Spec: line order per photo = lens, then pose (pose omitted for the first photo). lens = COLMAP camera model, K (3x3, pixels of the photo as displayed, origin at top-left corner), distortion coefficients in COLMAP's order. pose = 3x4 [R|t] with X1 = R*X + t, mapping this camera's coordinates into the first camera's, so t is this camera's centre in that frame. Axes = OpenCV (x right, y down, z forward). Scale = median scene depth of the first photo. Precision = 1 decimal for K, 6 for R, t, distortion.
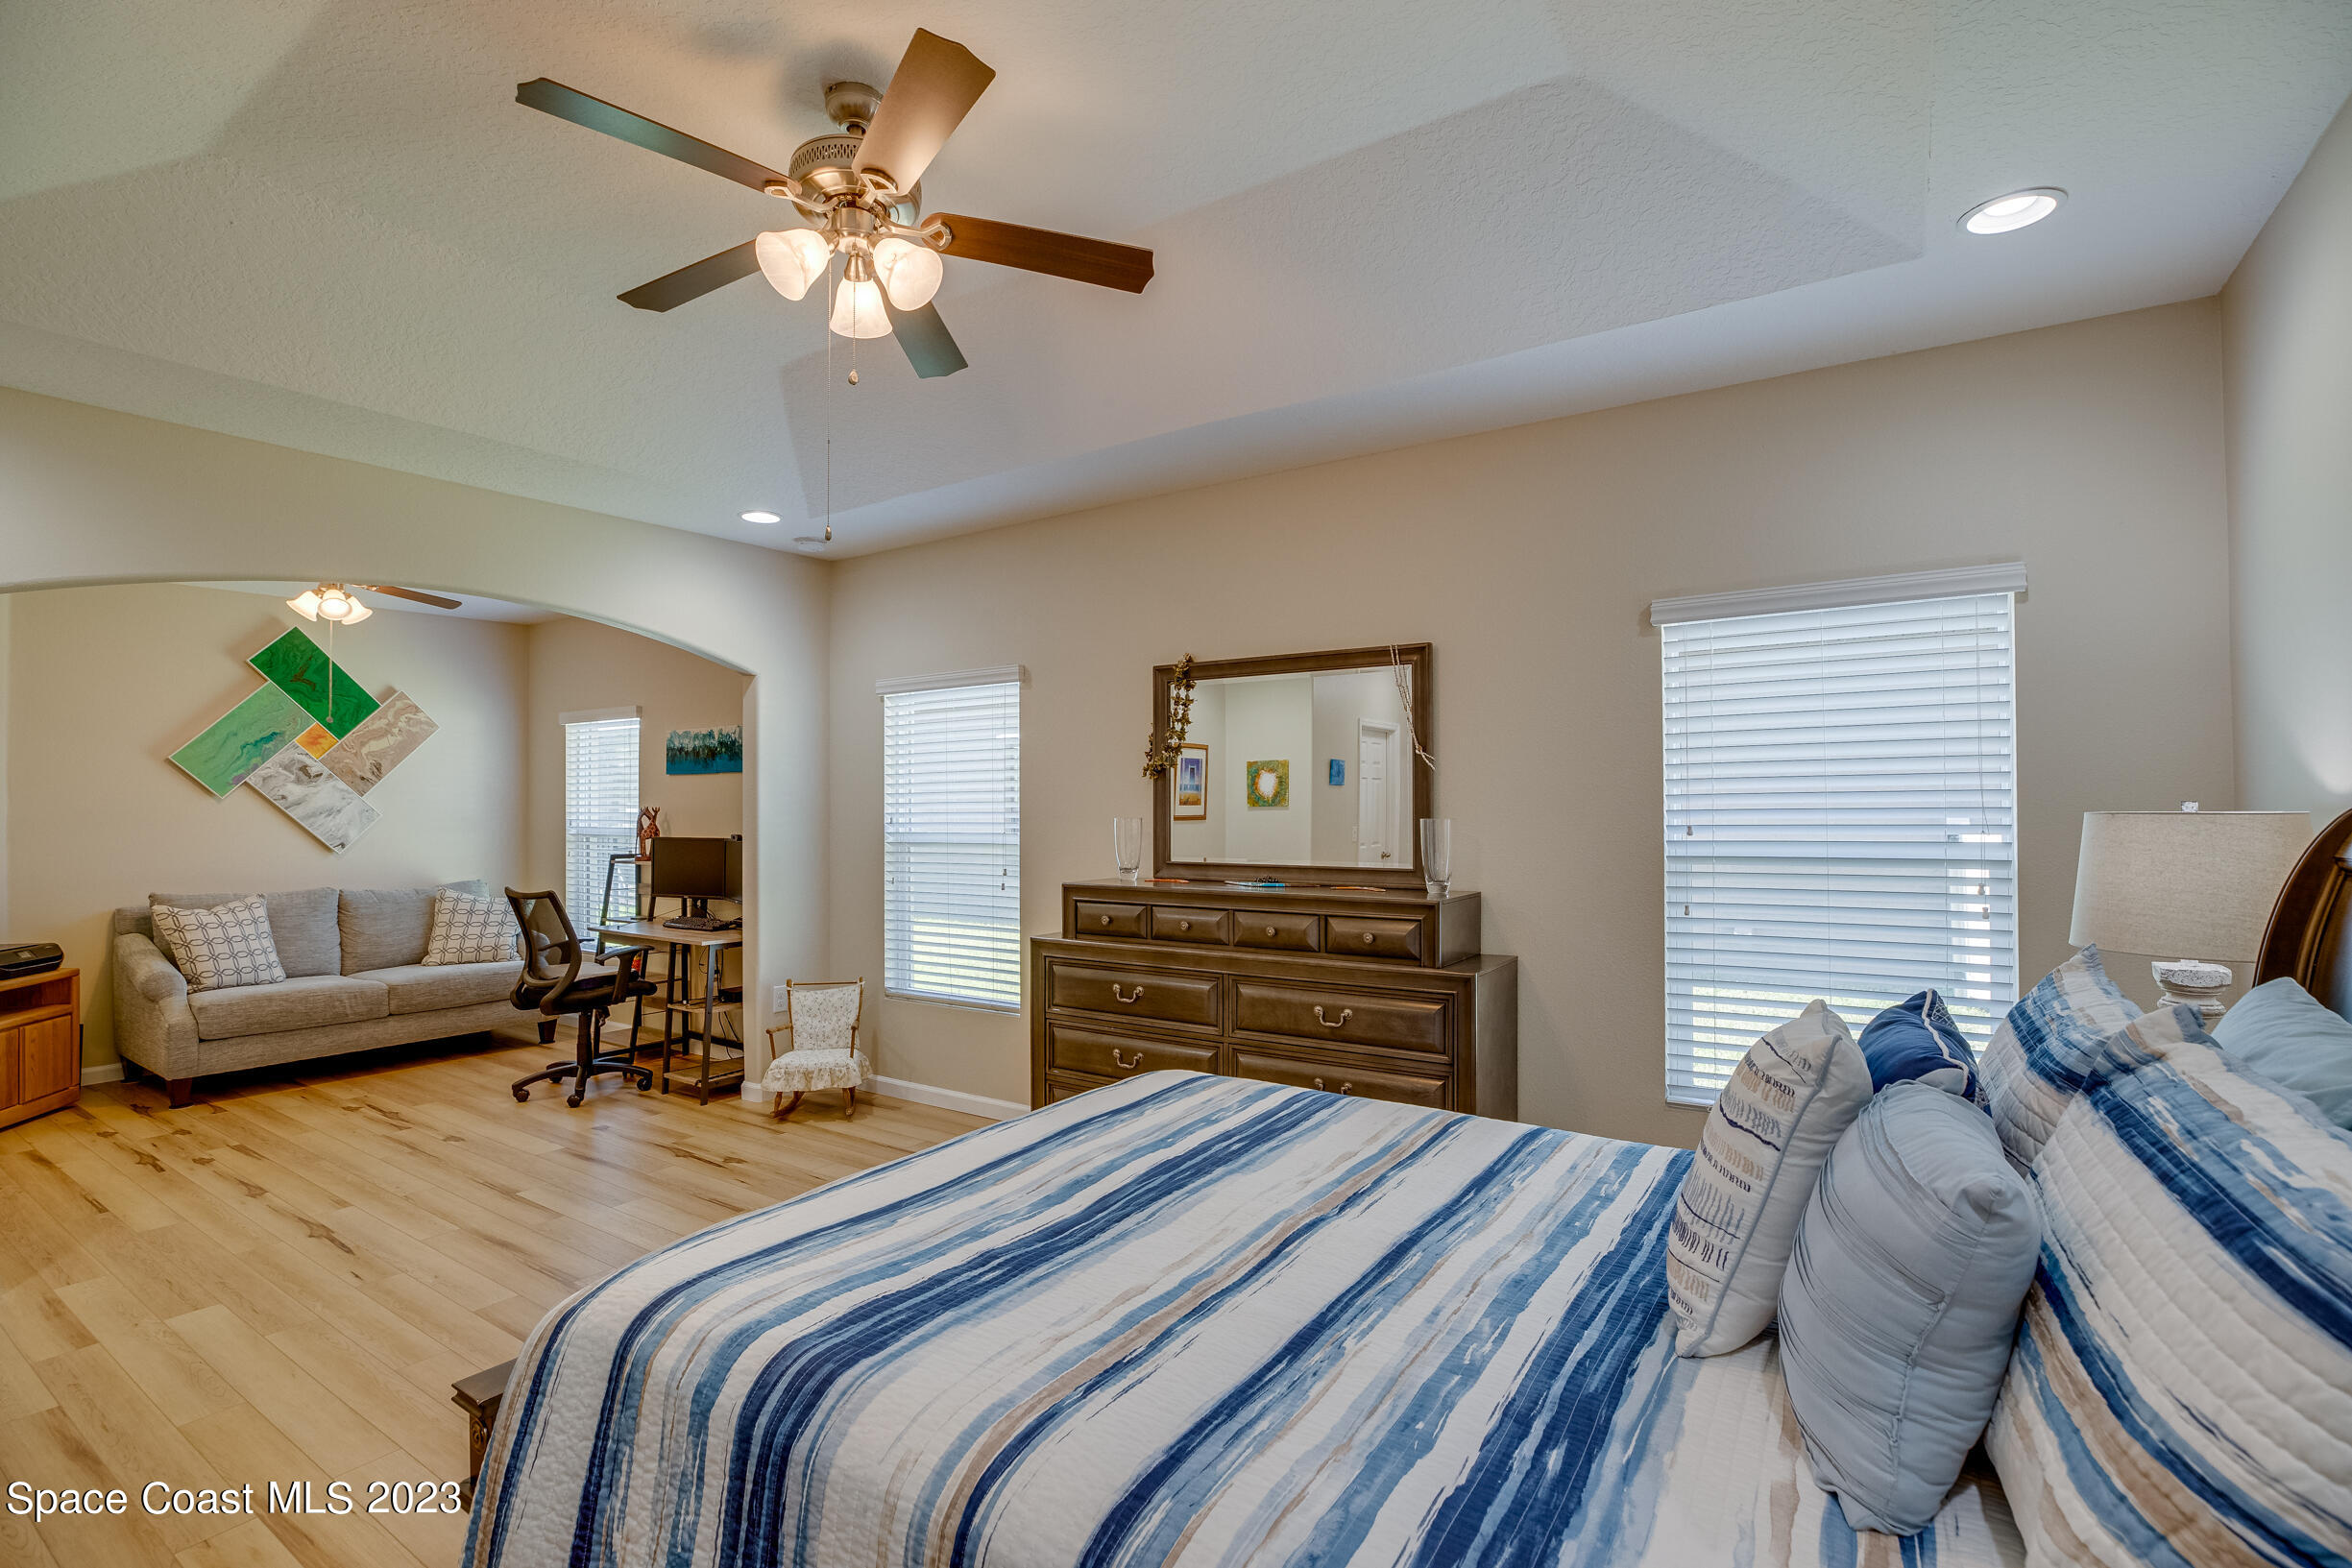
lens RADIAL K [[1075.6, 0, 1177.3], [0, 1075.6, 796.5], [0, 0, 1]] dist [-0.032892, 0.006442]
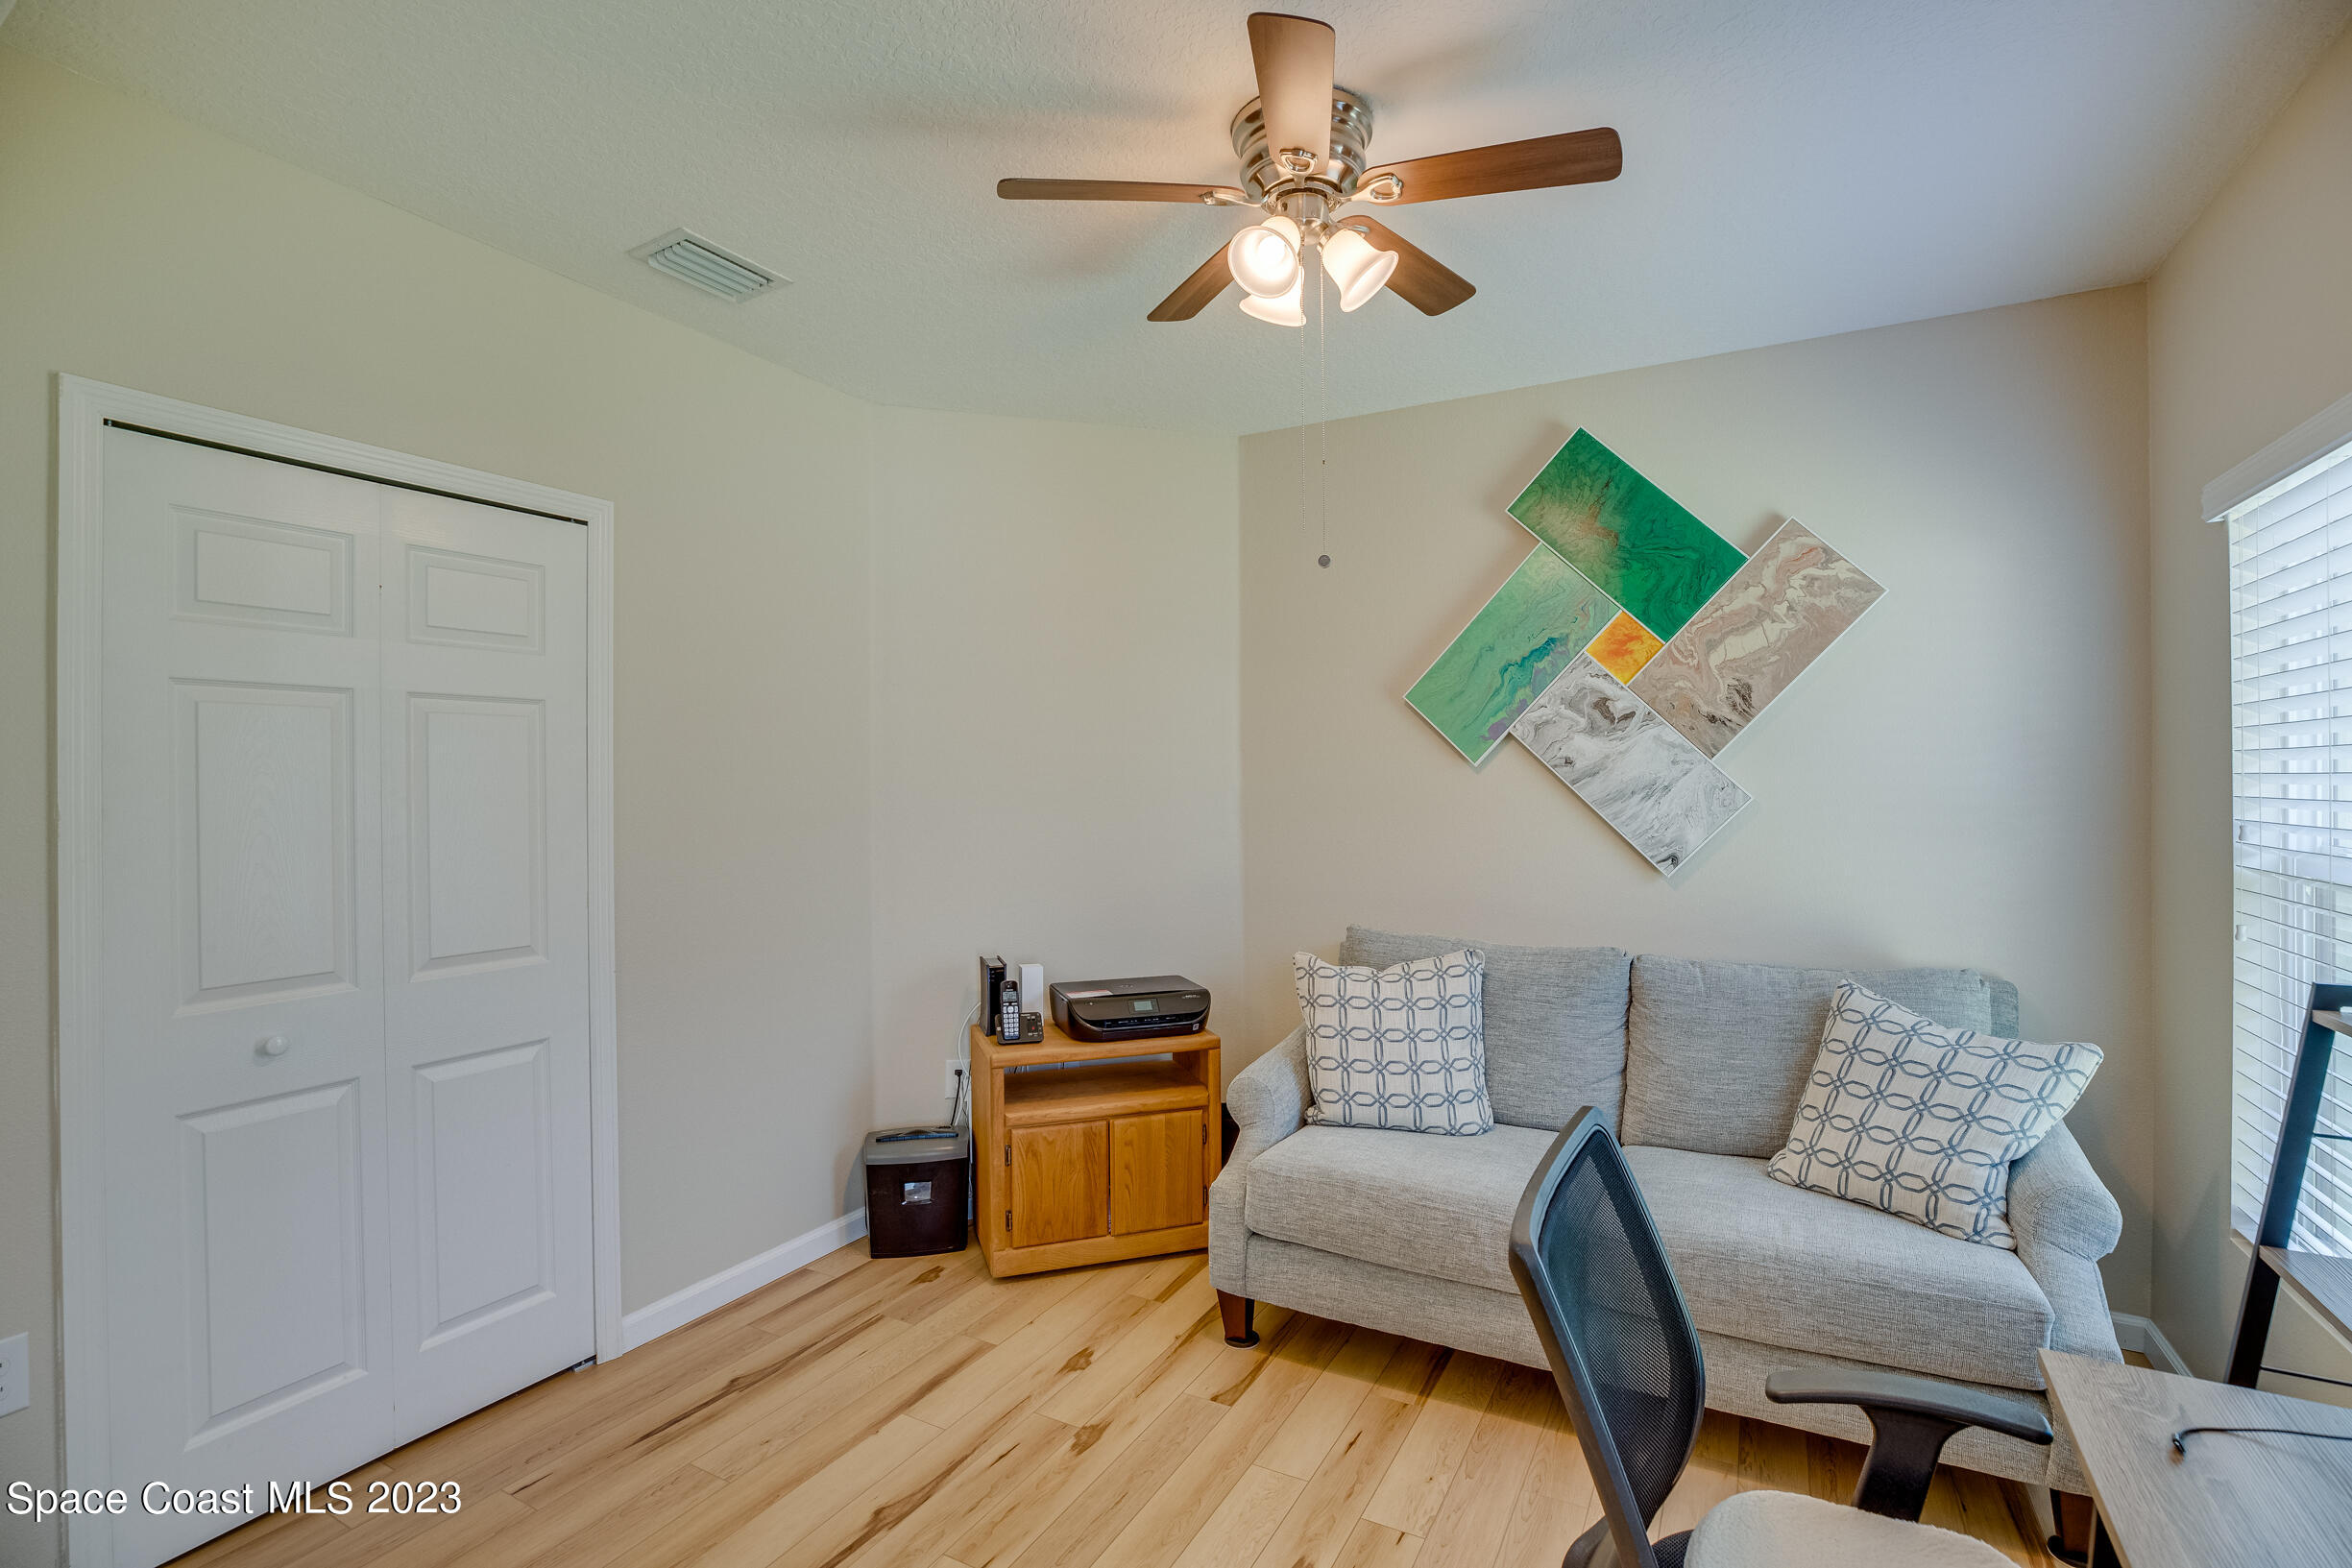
lens RADIAL K [[1075.6, 0, 1179.5], [0, 1075.6, 783.3], [0, 0, 1]] dist [-0.032892, 0.006442]
pose [[0.097594, 0.006873, -0.995203, -0.334556], [0.012163, 0.999893, 0.008098, 0.004759], [0.995152, -0.012895, 0.097500, 0.745905]]
